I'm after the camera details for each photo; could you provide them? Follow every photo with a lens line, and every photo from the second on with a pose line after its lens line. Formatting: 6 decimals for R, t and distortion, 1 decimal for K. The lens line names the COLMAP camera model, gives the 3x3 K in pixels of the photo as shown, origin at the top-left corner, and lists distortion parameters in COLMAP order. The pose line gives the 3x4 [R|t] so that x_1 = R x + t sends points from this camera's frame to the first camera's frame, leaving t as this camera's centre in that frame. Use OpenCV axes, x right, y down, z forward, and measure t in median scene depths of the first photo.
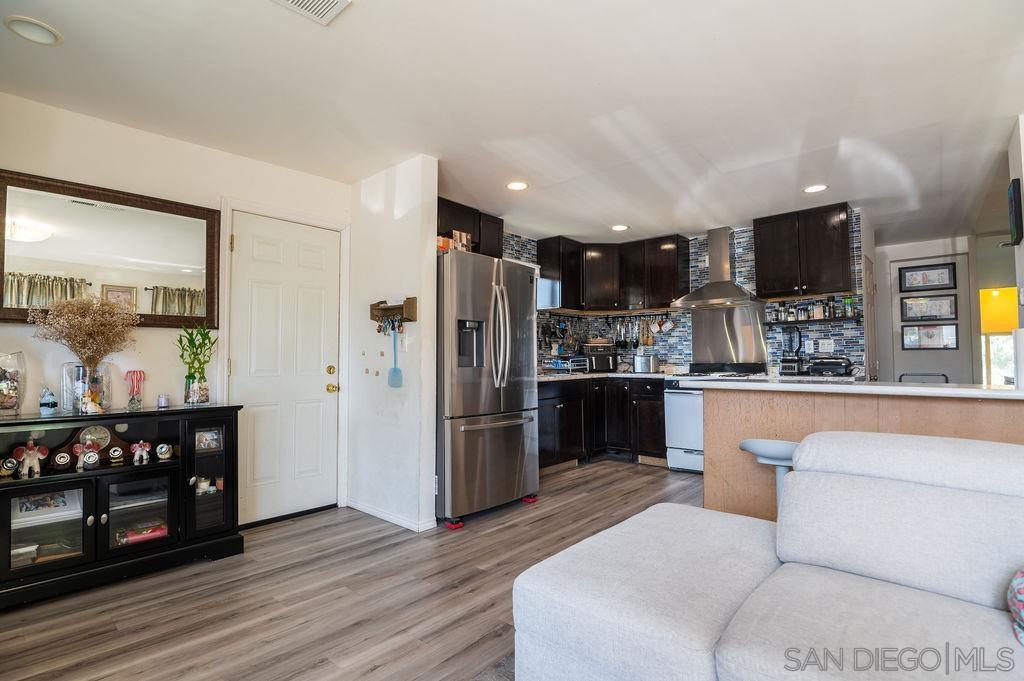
lens RADIAL K [[515.3, 0, 509.3], [0, 515.3, 341.5], [0, 0, 1]] dist [-0.014641, -0.005319]
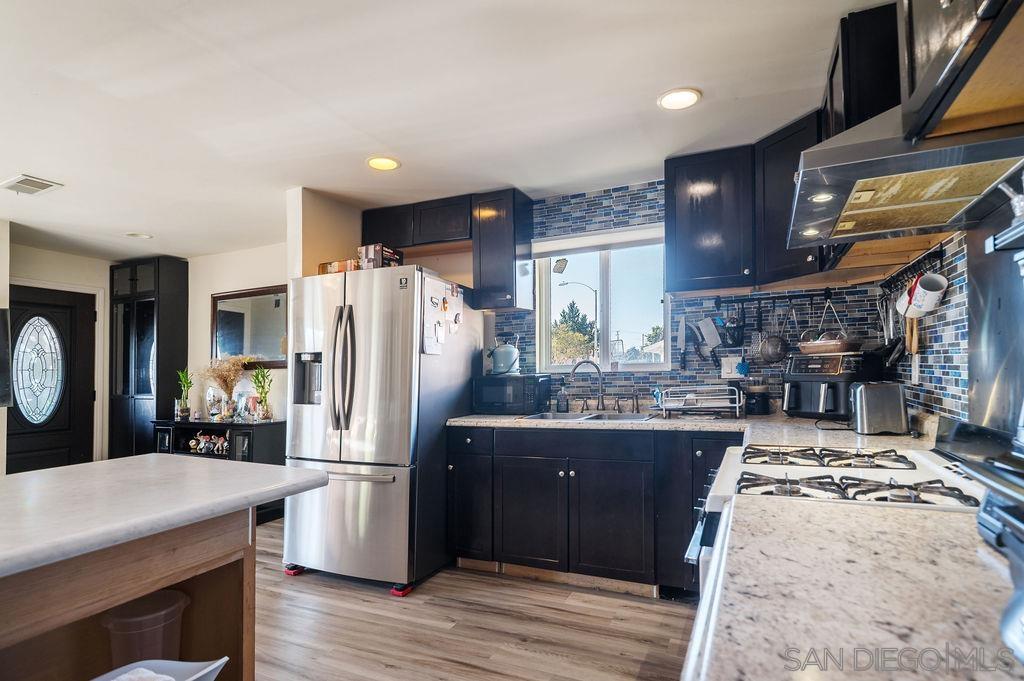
lens RADIAL K [[515.3, 0, 526.6], [0, 515.3, 350.1], [0, 0, 1]] dist [-0.014641, -0.005319]
pose [[0.286555, -0.049595, -0.956779, 0.802653], [0.053177, 0.997943, -0.035802, 0.008332], [0.956587, -0.040620, 0.288603, 0.994666]]
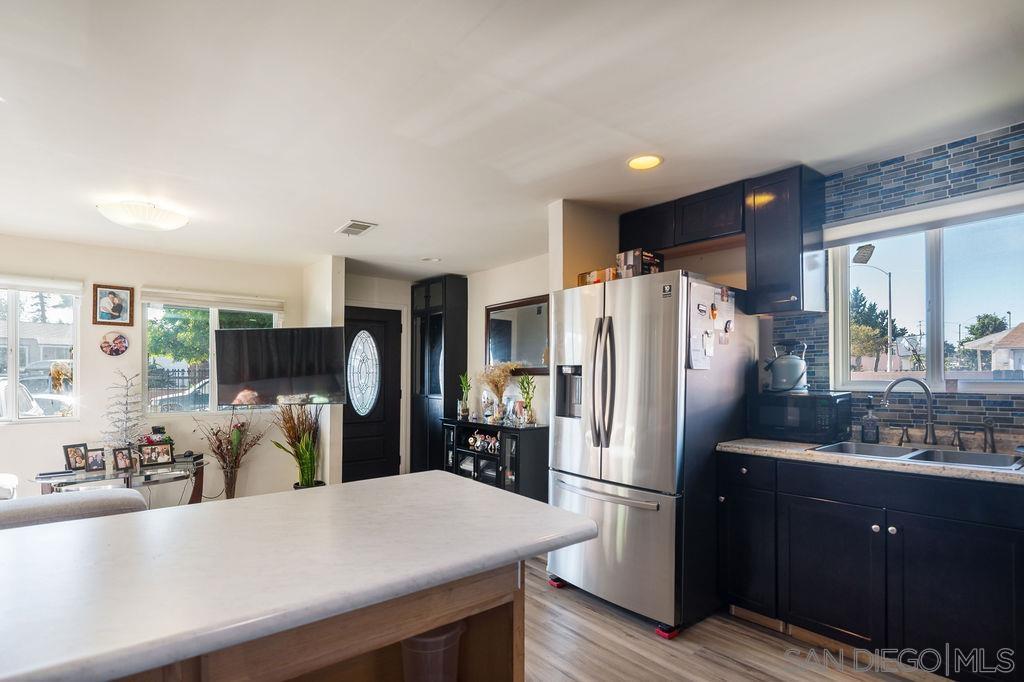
lens RADIAL K [[515.3, 0, 526.0], [0, 515.3, 357.0], [0, 0, 1]] dist [-0.014641, -0.005319]
pose [[-0.183862, -0.027586, -0.982565, 0.731604], [0.040703, 0.998535, -0.035651, -0.023263], [0.982109, -0.046548, -0.182470, 0.980405]]
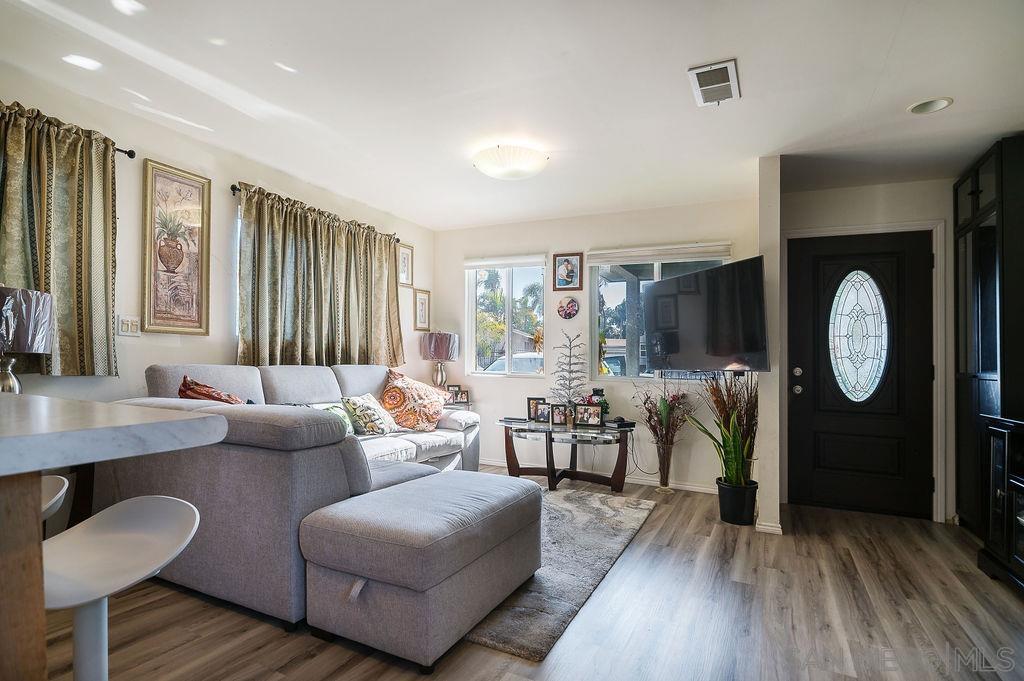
lens RADIAL K [[515.3, 0, 502.2], [0, 515.3, 362.0], [0, 0, 1]] dist [-0.014641, -0.005319]
pose [[-0.970369, -0.020887, -0.240724, 0.220537], [-0.013125, 0.999342, -0.033803, 0.042504], [0.241271, -0.029642, -0.970005, 1.019705]]
